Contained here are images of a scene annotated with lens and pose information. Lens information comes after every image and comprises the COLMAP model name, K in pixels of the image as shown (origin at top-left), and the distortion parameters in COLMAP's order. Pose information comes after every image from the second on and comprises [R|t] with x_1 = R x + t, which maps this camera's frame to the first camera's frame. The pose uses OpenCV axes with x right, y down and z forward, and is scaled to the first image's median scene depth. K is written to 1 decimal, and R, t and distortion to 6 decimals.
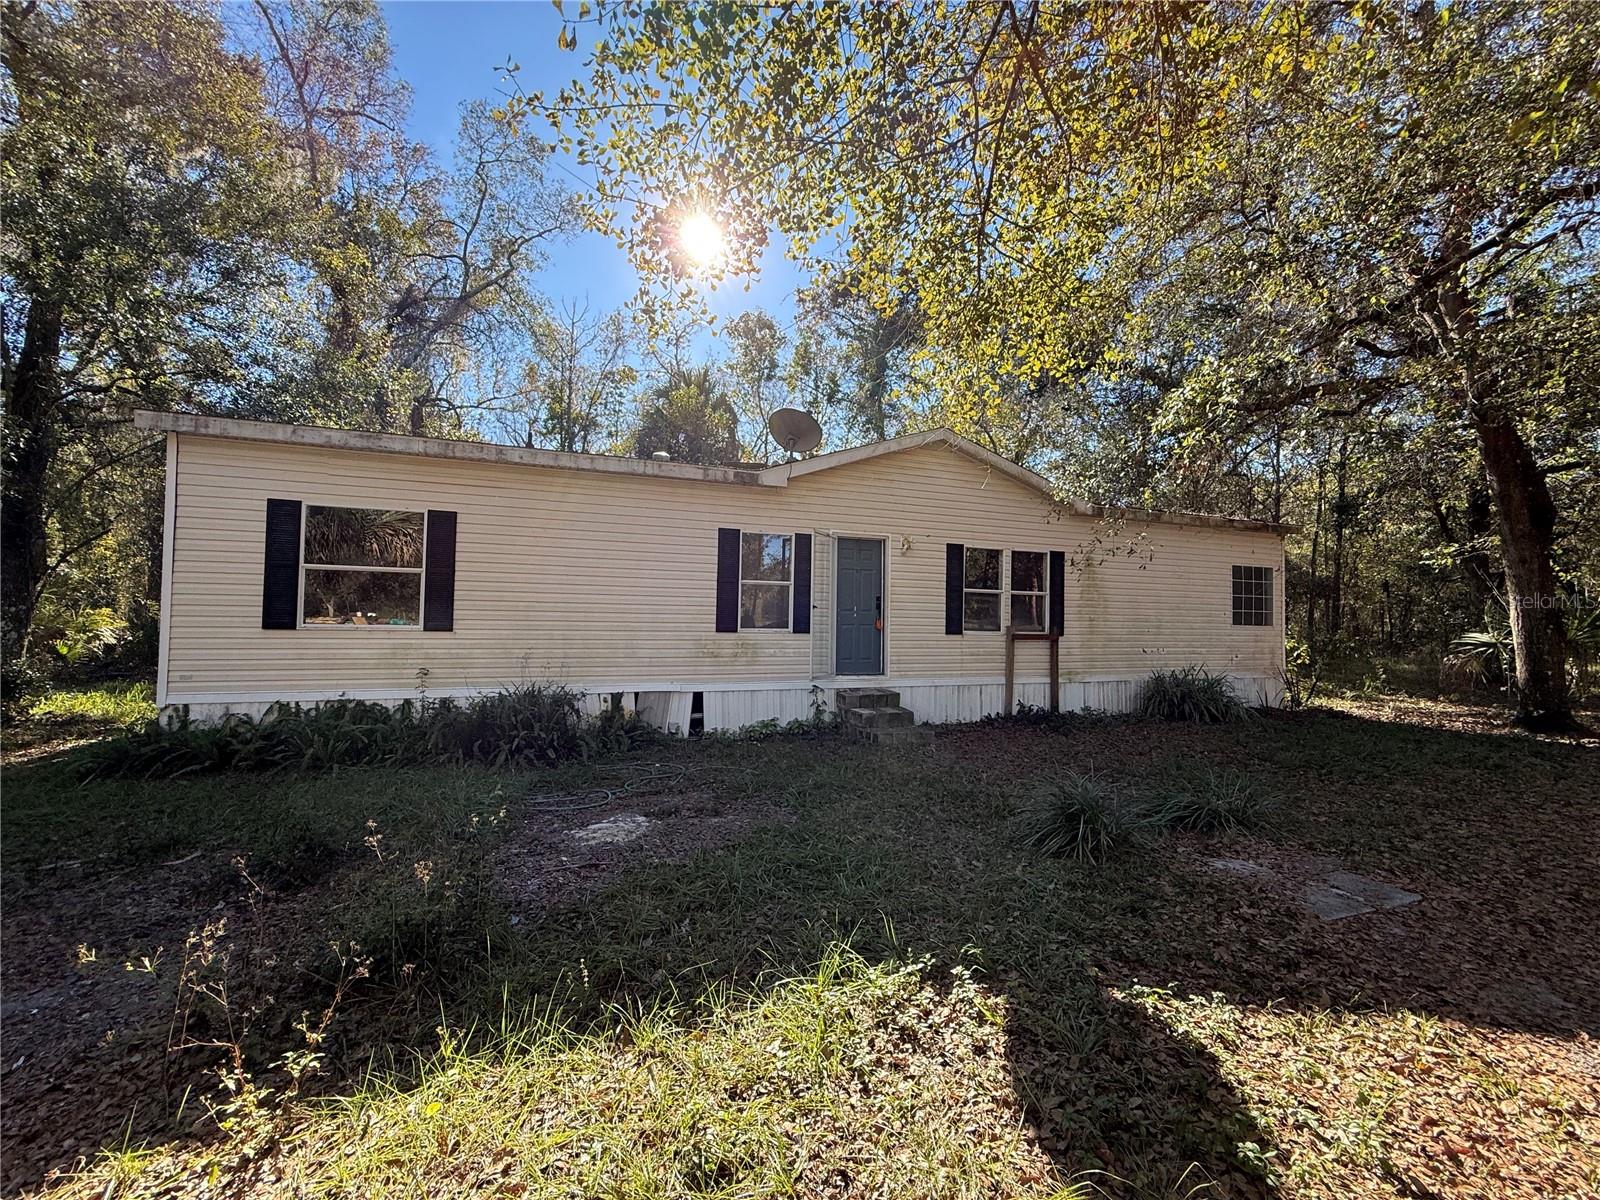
lens RADIAL K [[635.7, 0, 798.2], [0, 635.7, 607.4], [0, 0, 1]] dist [-0.000503, -0.000006]
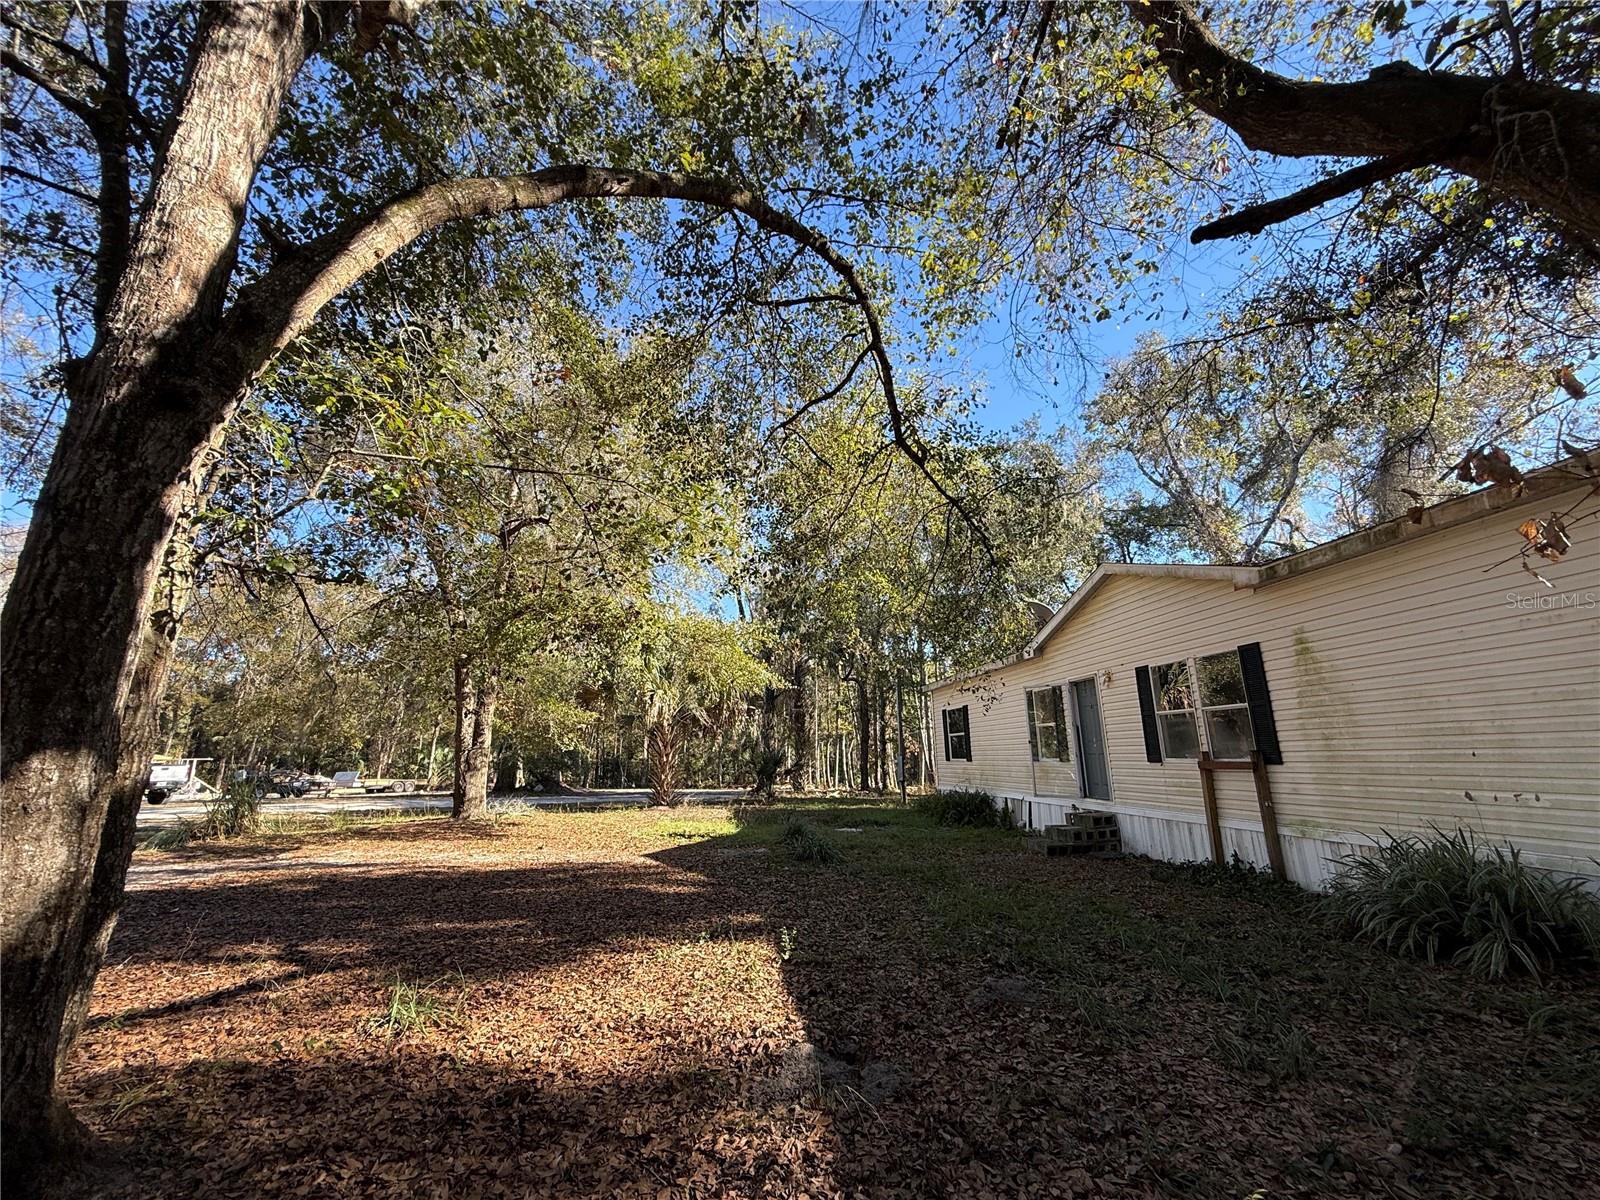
lens RADIAL K [[635.7, 0, 800.2], [0, 635.7, 605.7], [0, 0, 1]] dist [-0.000503, -0.000006]
pose [[-0.223613, -0.234490, -0.946050, 1.434153], [0.040639, 0.967542, -0.249423, 0.034284], [0.973830, -0.094221, -0.206825, 0.769102]]
